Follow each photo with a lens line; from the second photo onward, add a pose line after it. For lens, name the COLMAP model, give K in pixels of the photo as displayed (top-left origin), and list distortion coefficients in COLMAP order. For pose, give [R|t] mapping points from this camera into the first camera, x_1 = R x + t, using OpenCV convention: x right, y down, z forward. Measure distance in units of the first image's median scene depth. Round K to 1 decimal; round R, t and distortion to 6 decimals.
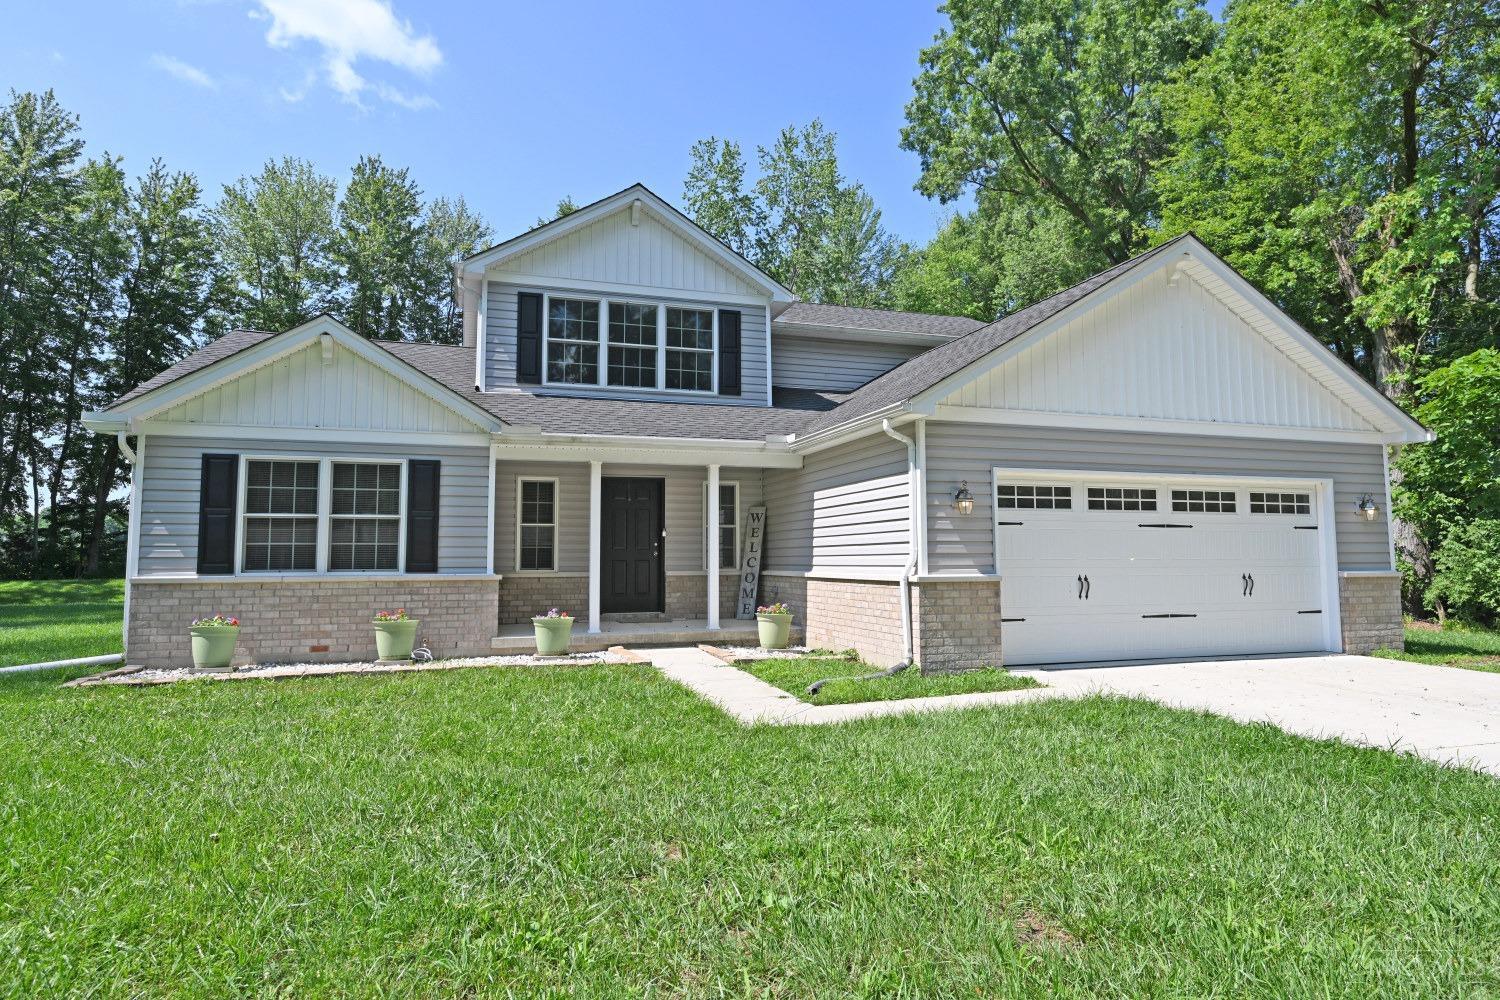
lens RADIAL K [[884.3, 0, 748.3], [0, 884.3, 498.9], [0, 0, 1]] dist [-0.002508, -0.000346]
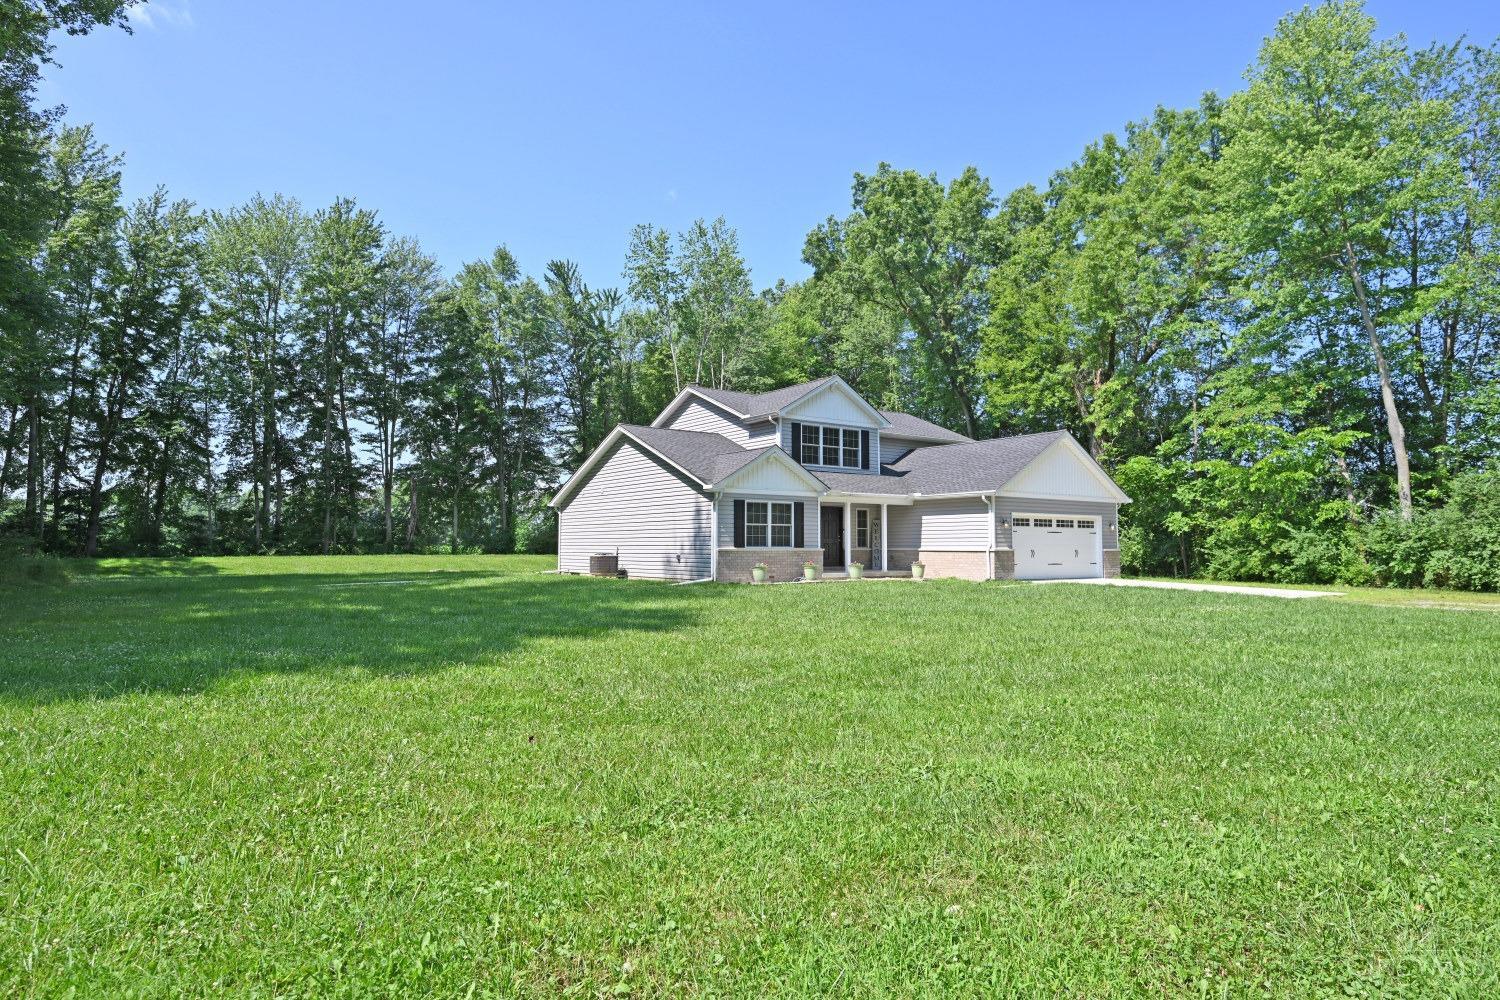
lens RADIAL K [[884.3, 0, 747.5], [0, 884.3, 507.8], [0, 0, 1]] dist [-0.002508, -0.000346]
pose [[0.951627, 0.019275, 0.306651, -1.249542], [-0.026808, 0.999433, 0.020371, -0.074225], [-0.306084, -0.027606, 0.951604, -1.301040]]
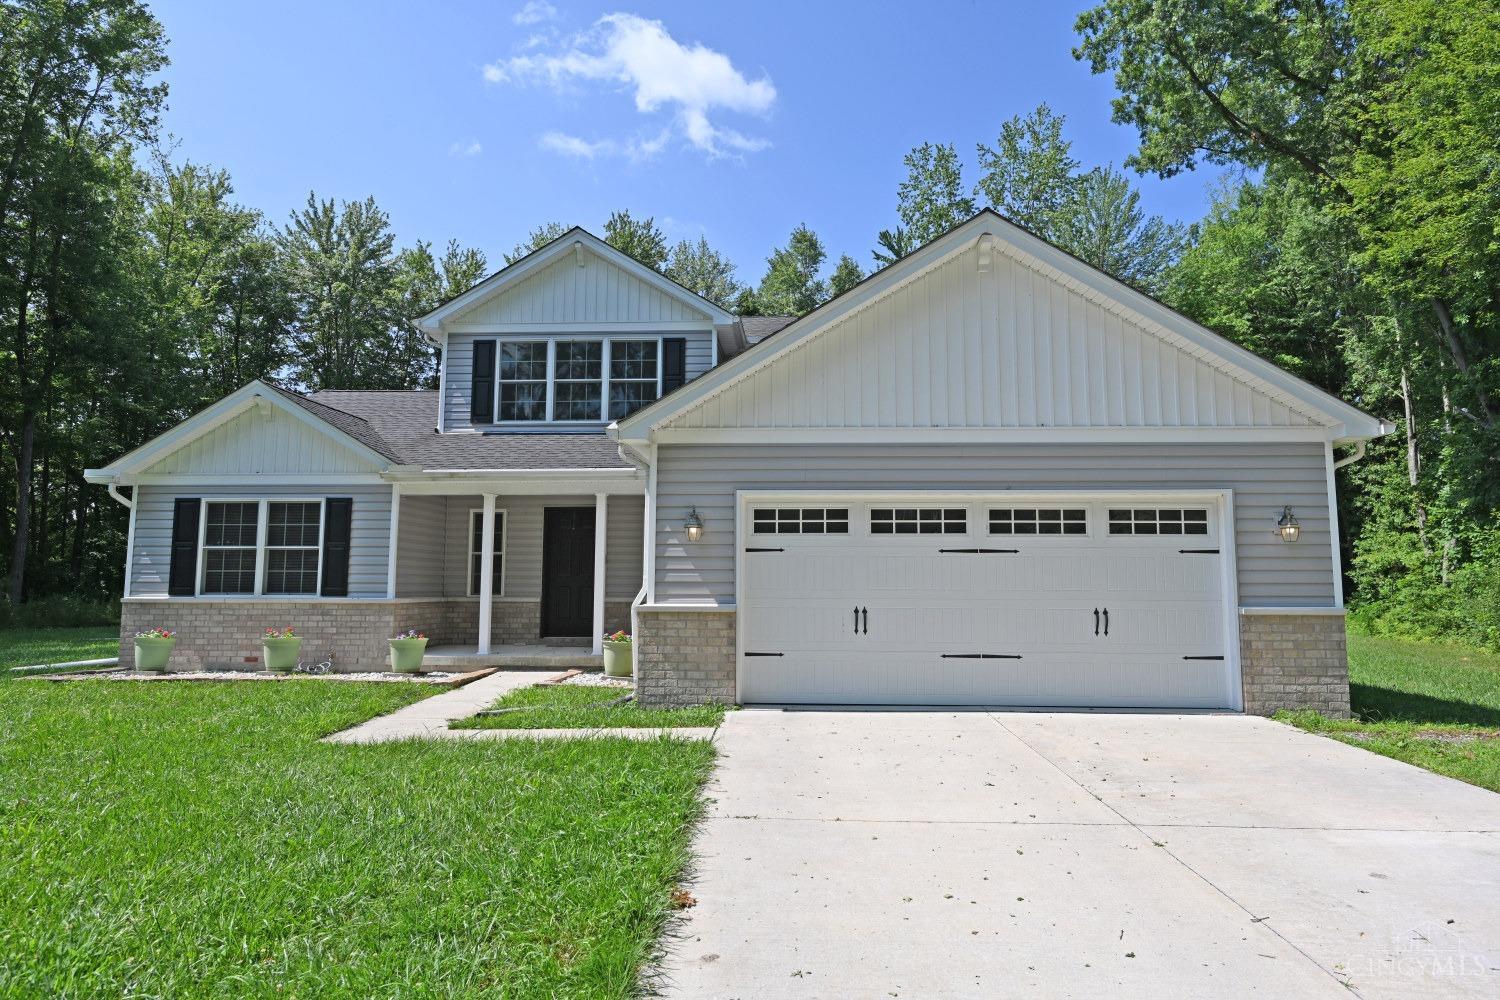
lens RADIAL K [[915.1, 0, 755.4], [0, 915.1, 498.4], [0, 0, 1]] dist [-0.005595, -0.001030]
pose [[0.932774, -0.027950, -0.359377, 0.557850], [0.018401, 0.999382, -0.029965, 0.002024], [0.359992, 0.021338, 0.932711, 0.087424]]
